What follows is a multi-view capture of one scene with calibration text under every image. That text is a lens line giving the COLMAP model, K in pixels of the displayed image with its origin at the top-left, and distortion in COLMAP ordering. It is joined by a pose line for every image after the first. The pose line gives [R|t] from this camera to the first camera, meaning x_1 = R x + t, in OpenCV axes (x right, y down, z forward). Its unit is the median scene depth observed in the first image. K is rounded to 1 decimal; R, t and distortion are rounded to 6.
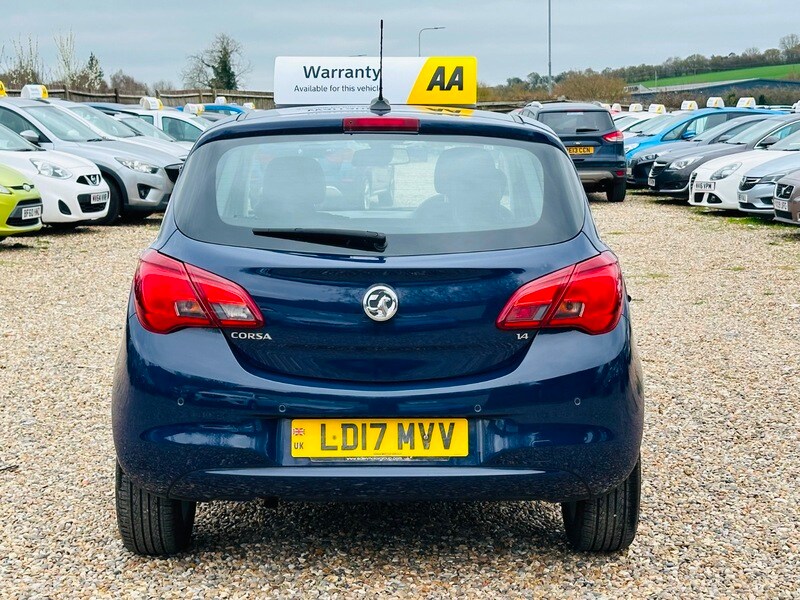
lens RADIAL K [[1469.9, 0, 400.0], [0, 1469.9, 300.0], [0, 0, 1]] dist [0.144068, -0.024430]
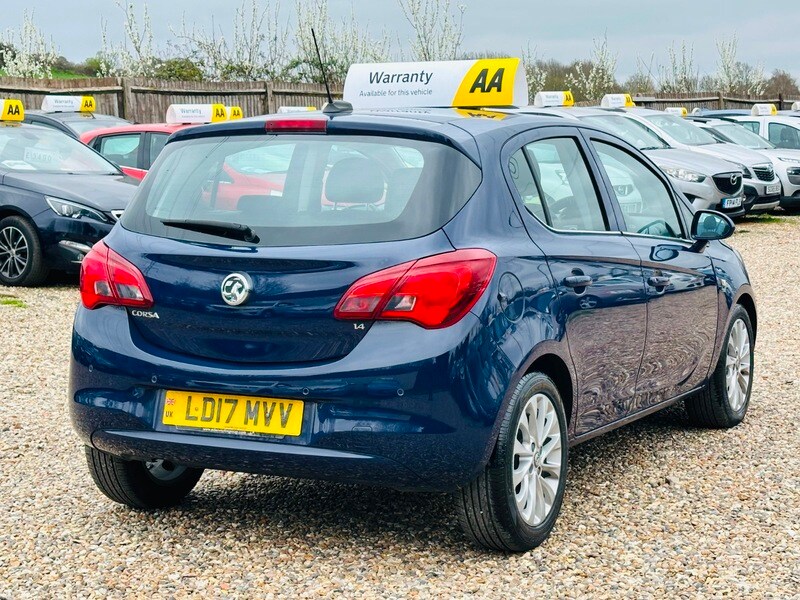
lens RADIAL K [[1565.3, 0, 400.0], [0, 1565.3, 300.0], [0, 0, 1]] dist [0.149005, 0.061923]
pose [[0.884431, 0.040459, -0.464914, 0.629089], [-0.046515, 0.998916, -0.001558, 0.006309], [0.464347, 0.023004, 0.885354, 0.026153]]
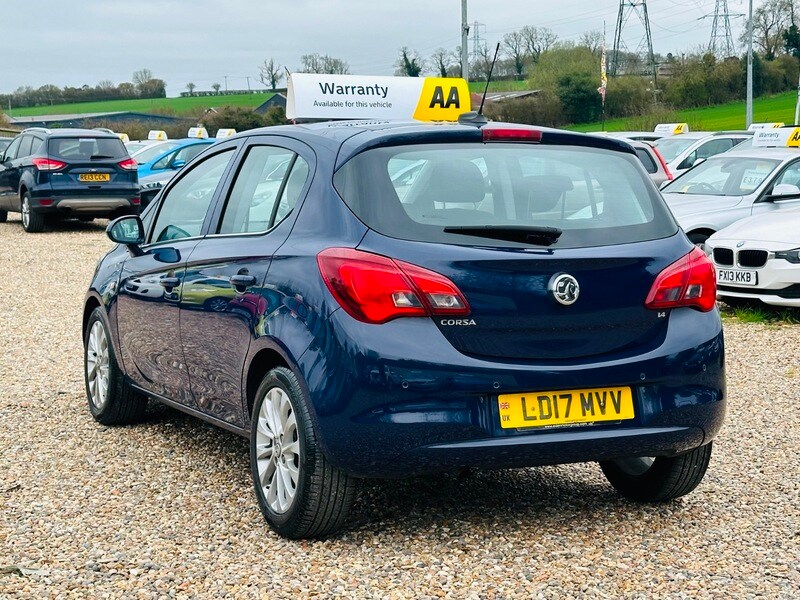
lens RADIAL K [[1512.9, 0, 400.0], [0, 1512.9, 300.0], [0, 0, 1]] dist [0.130312, 0.153399]
pose [[0.911795, -0.030590, 0.409506, -0.608009], [0.040641, 0.999048, -0.015862, 0.023768], [-0.408631, 0.031106, 0.912170, -0.024673]]
